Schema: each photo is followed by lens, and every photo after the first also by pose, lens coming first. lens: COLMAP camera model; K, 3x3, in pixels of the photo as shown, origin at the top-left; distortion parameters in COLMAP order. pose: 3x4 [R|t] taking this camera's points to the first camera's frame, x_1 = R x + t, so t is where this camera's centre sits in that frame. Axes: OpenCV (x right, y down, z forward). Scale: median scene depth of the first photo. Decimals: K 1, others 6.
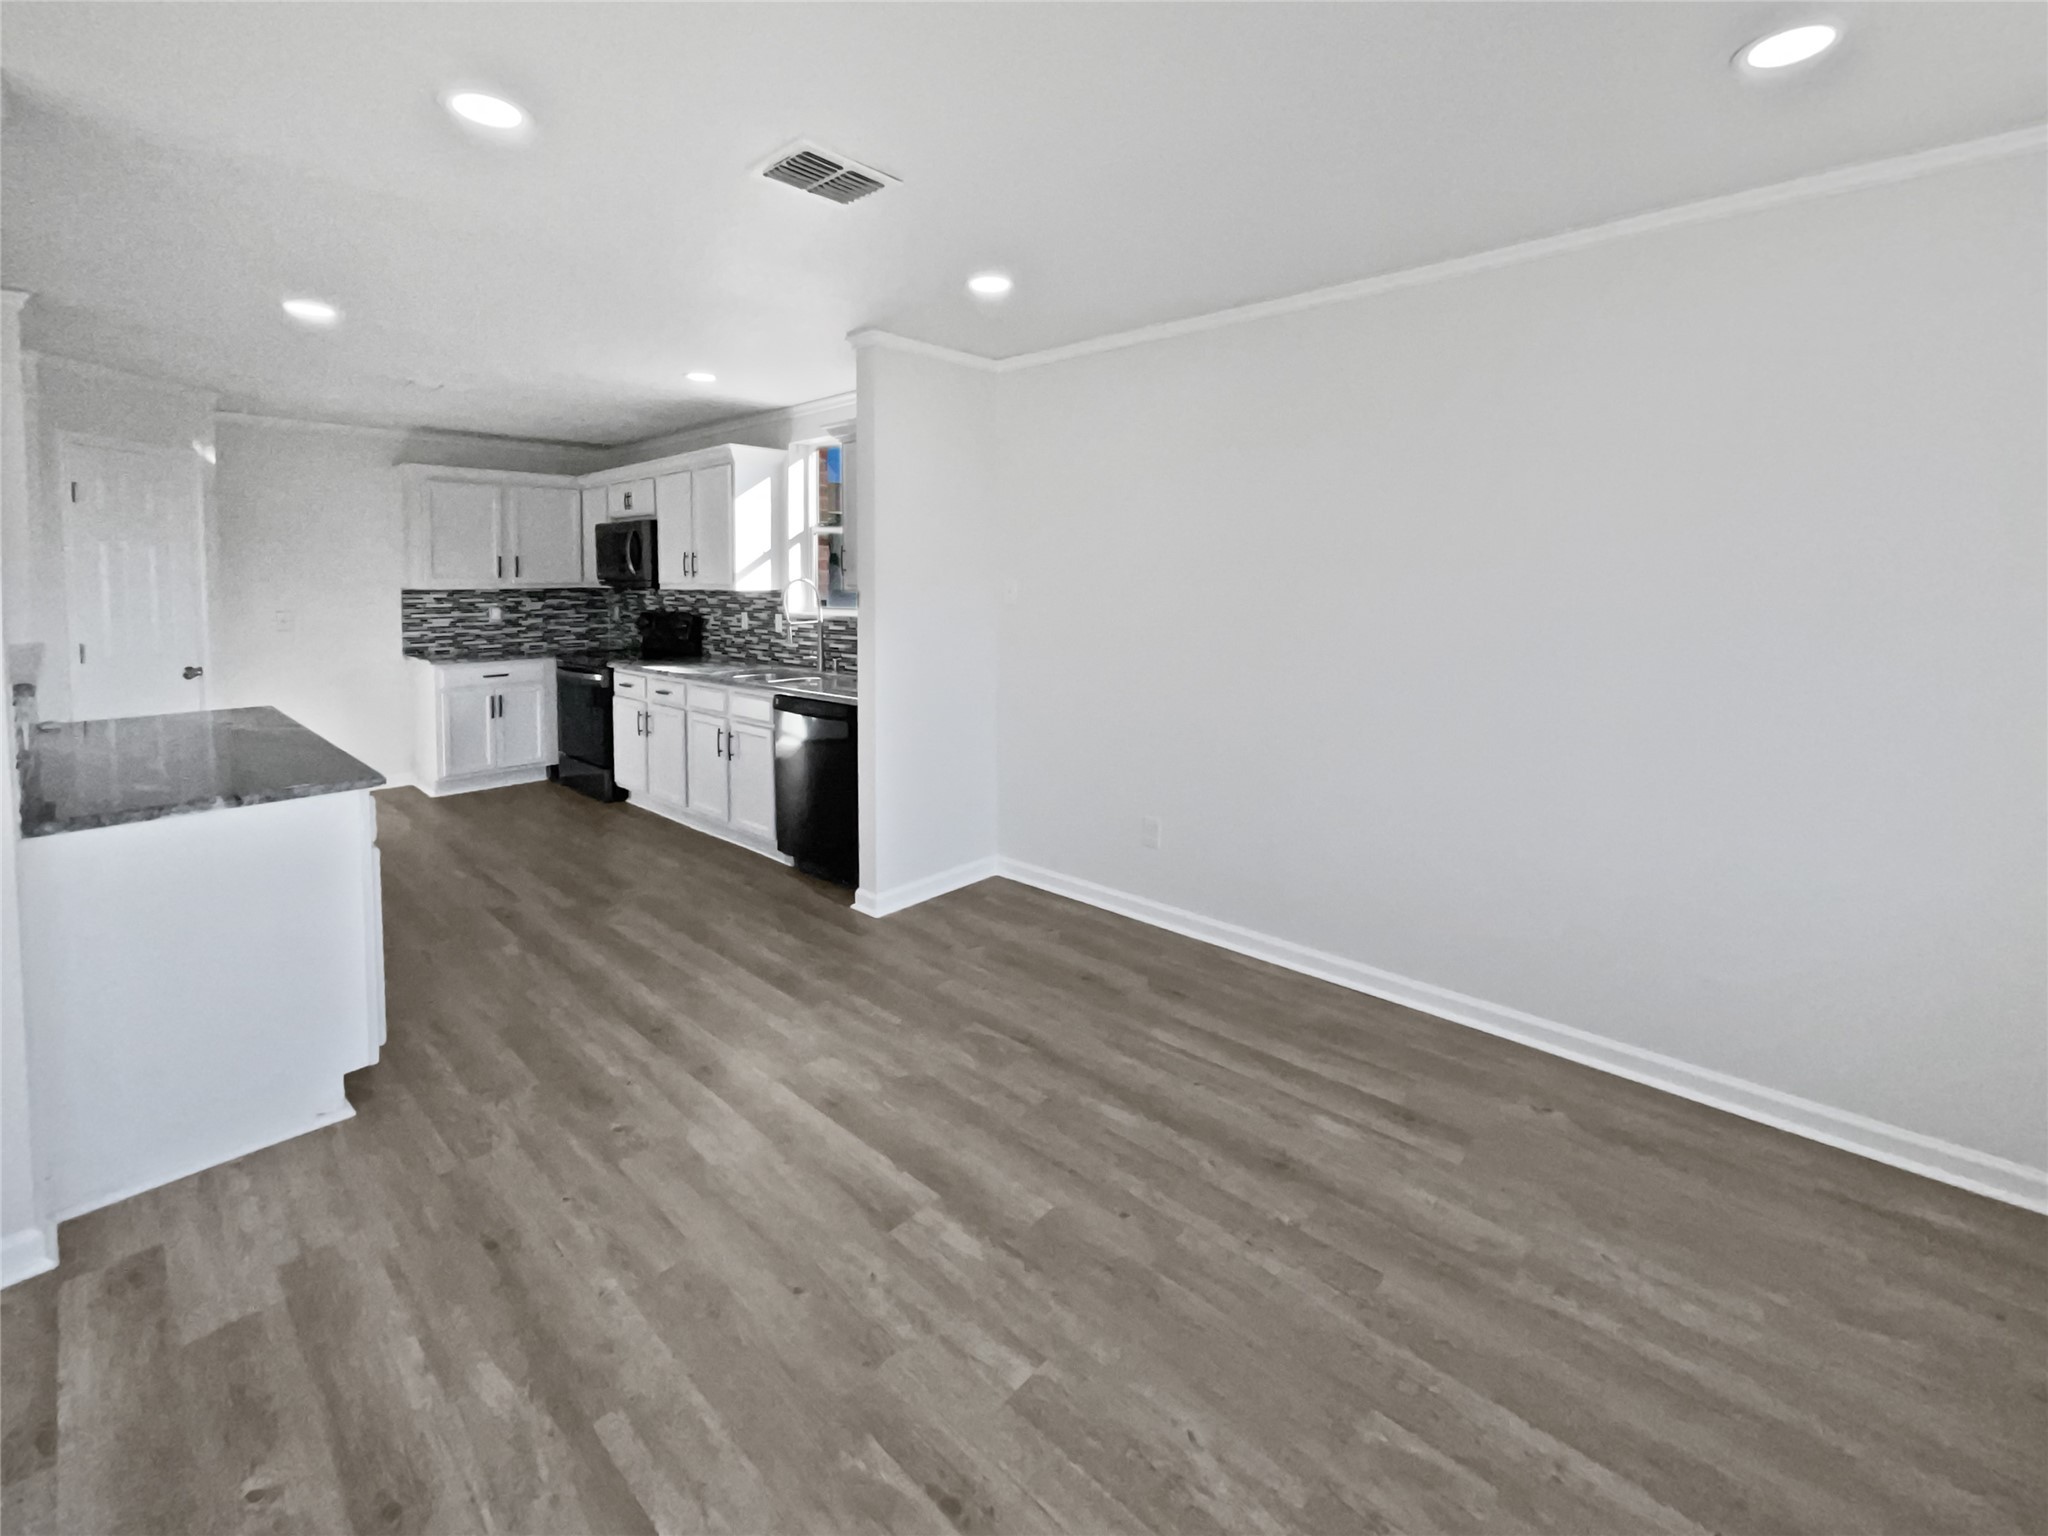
lens RADIAL K [[833.9, 0, 1031.9], [0, 833.9, 737.5], [0, 0, 1]] dist [-0.000647, 0.010620]
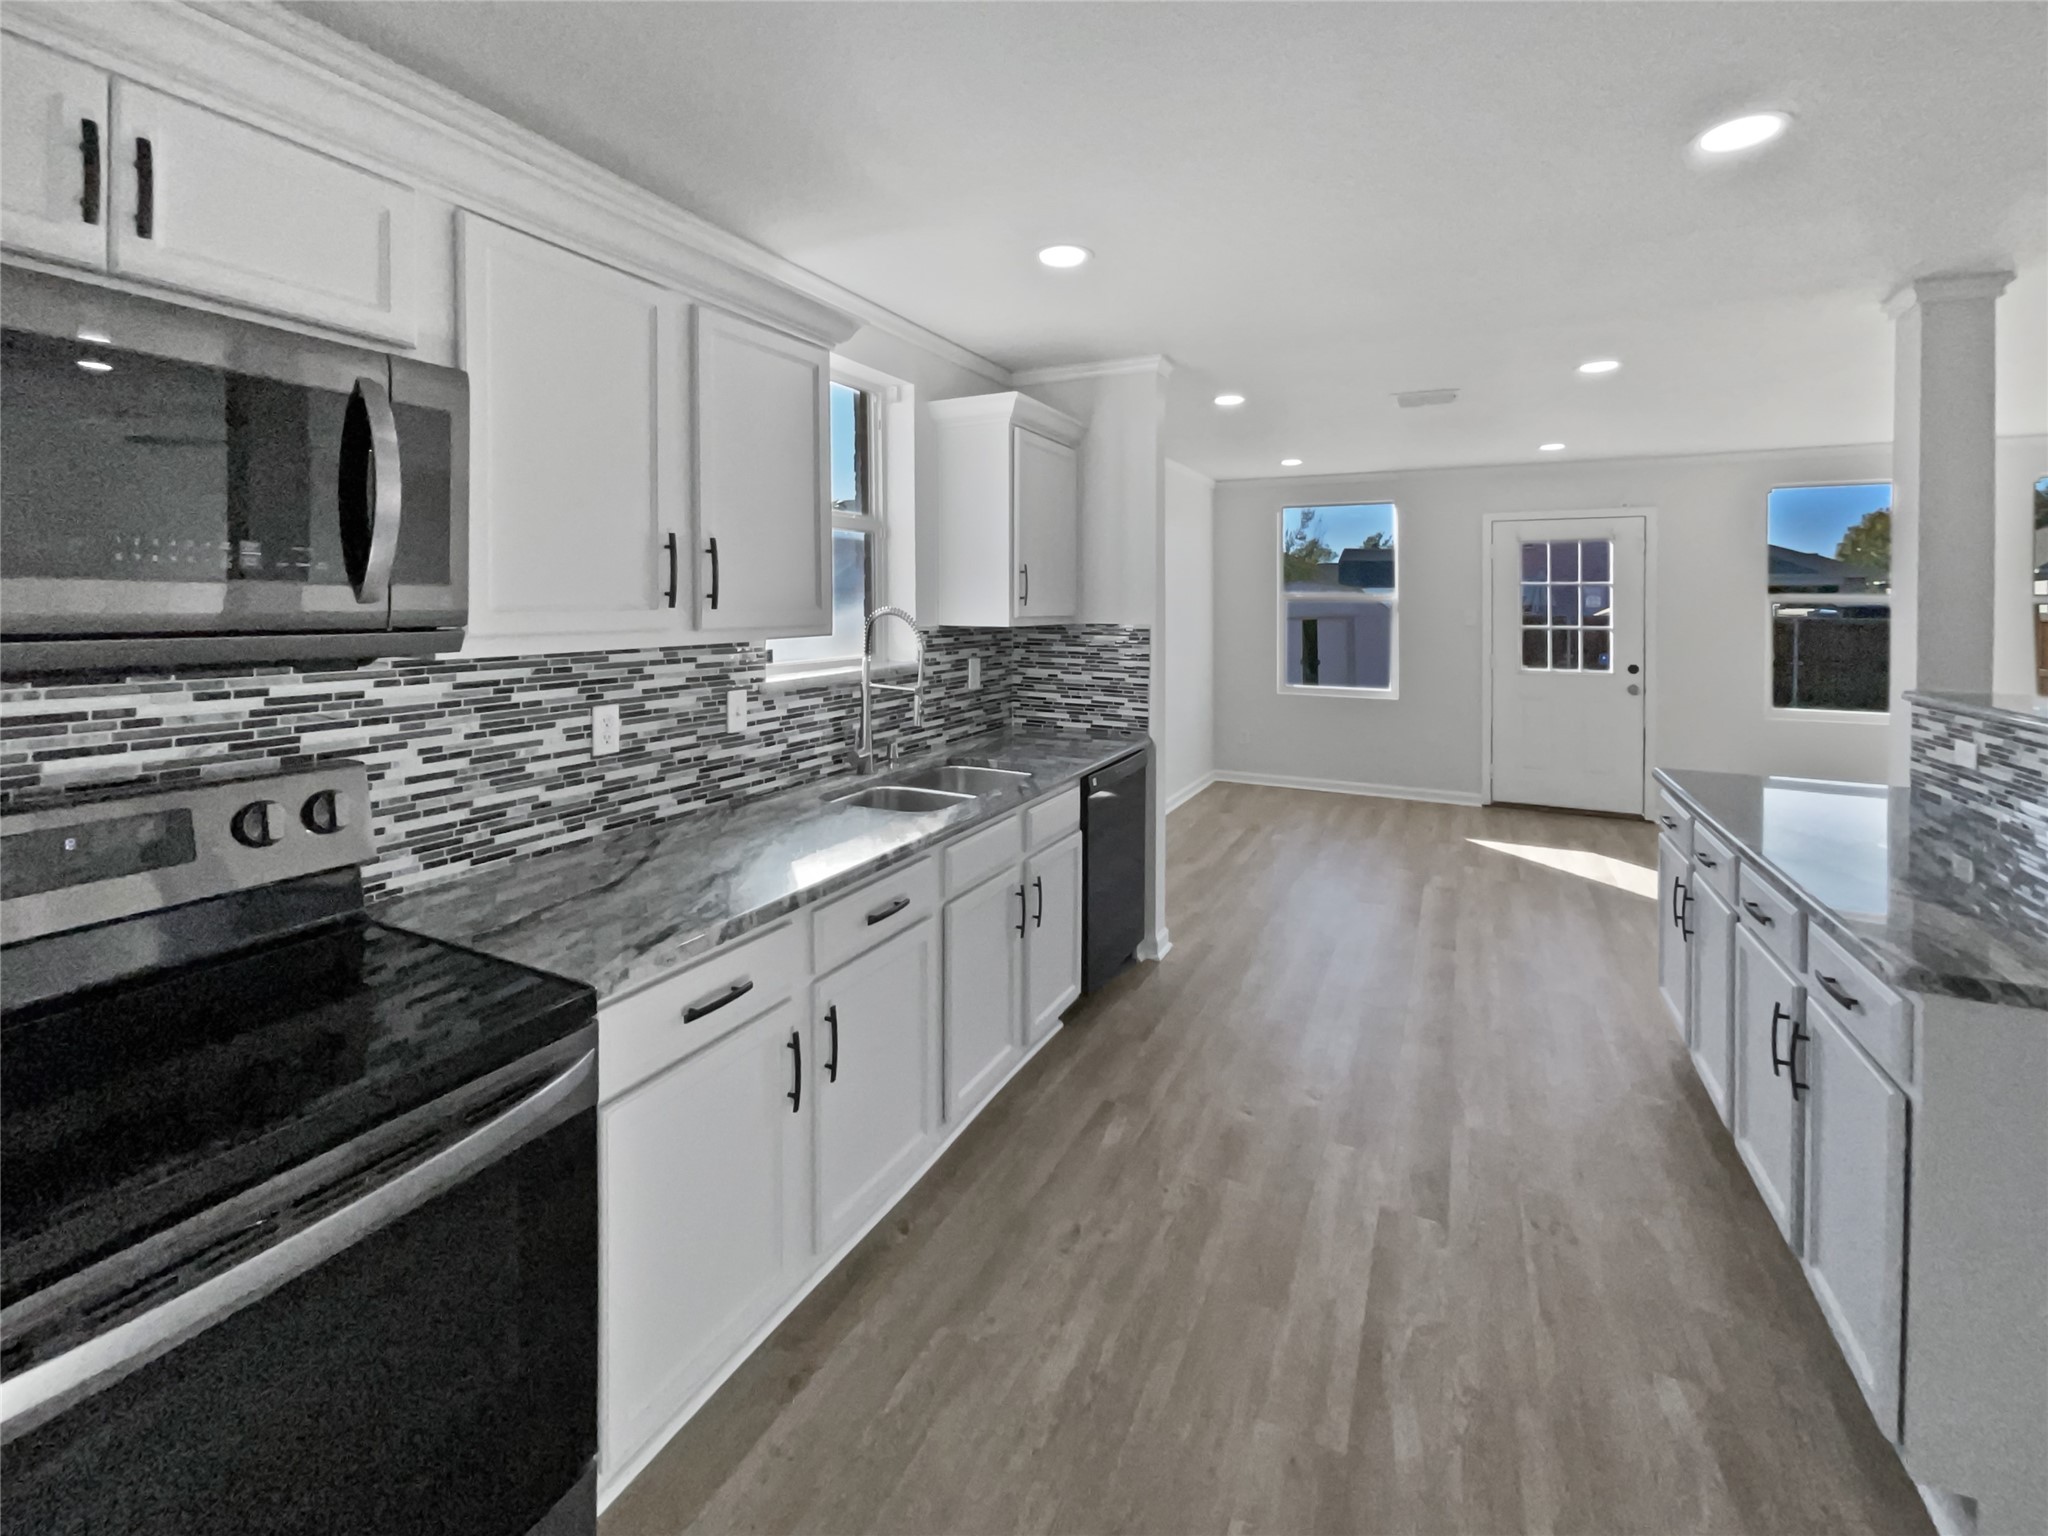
lens RADIAL K [[887.5, 0, 1027.9], [0, 887.5, 722.4], [0, 0, 1]] dist [0.000234, 0.000065]
pose [[-0.261727, -0.130156, 0.956326, -0.710954], [0.175219, 0.967991, 0.179697, -0.169430], [-0.949104, 0.214598, -0.230543, 0.866260]]
